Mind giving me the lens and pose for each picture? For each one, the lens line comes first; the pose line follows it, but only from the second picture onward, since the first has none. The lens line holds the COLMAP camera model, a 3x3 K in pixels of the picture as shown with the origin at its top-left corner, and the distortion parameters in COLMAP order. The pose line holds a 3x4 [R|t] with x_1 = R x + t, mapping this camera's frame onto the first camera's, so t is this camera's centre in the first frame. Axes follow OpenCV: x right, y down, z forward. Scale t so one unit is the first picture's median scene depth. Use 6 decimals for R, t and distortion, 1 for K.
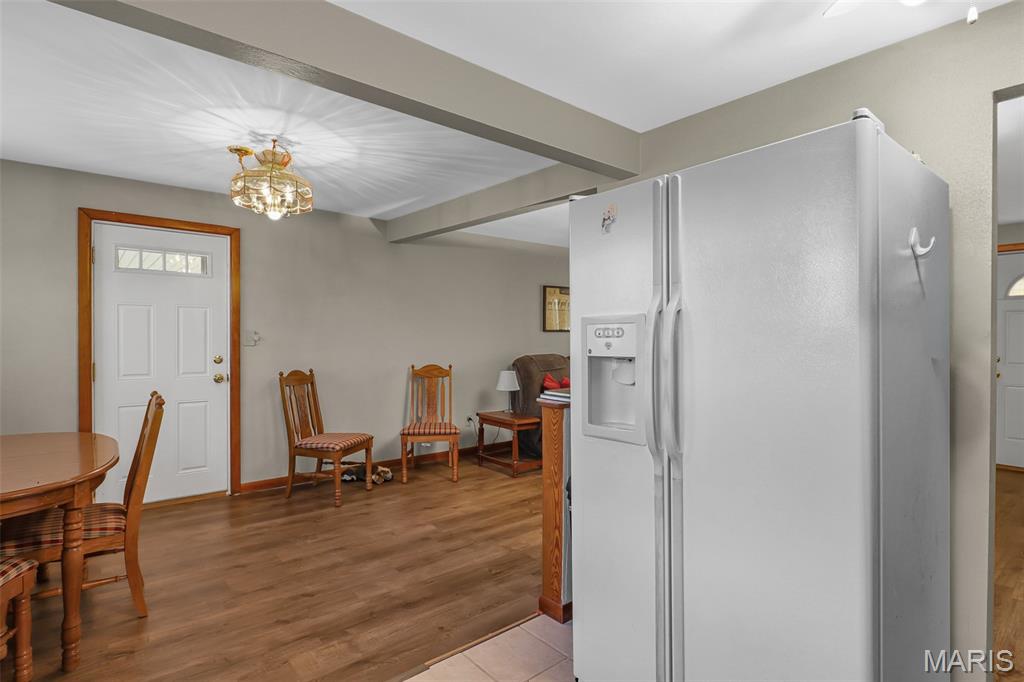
lens RADIAL K [[527.1, 0, 513.8], [0, 527.1, 335.5], [0, 0, 1]] dist [-0.002148, -0.000093]
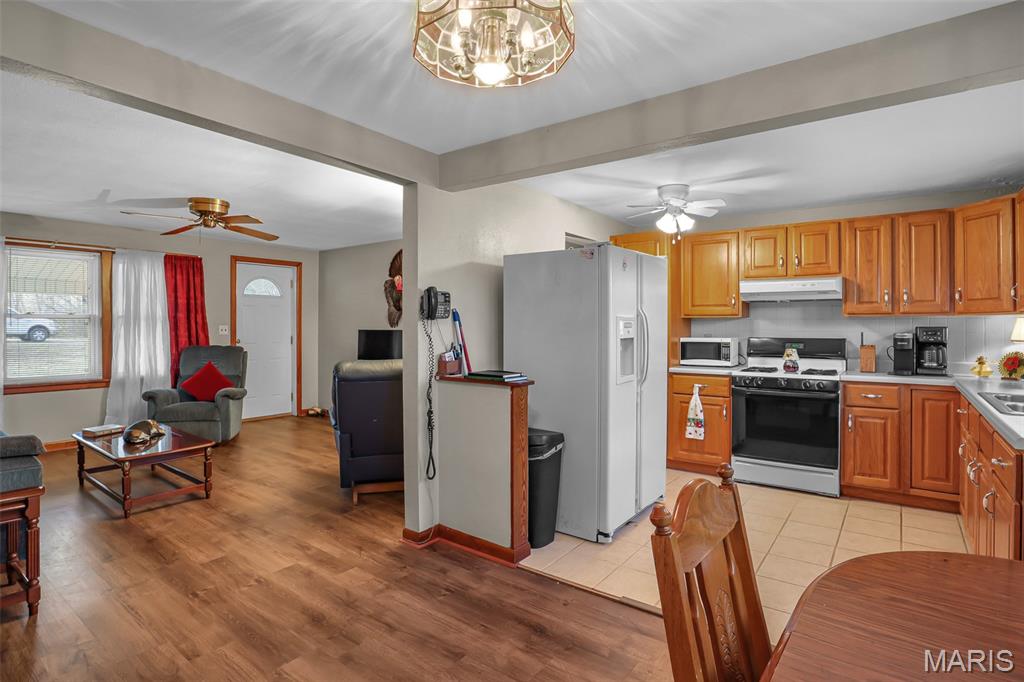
lens RADIAL K [[515.5, 0, 511.5], [0, 515.5, 321.8], [0, 0, 1]] dist [-0.040280, -0.000109]
pose [[-0.226248, 0.002650, 0.974066, -0.914185], [0.000047, 0.999996, -0.002709, -0.007428], [-0.974070, -0.000567, -0.226248, 1.100321]]
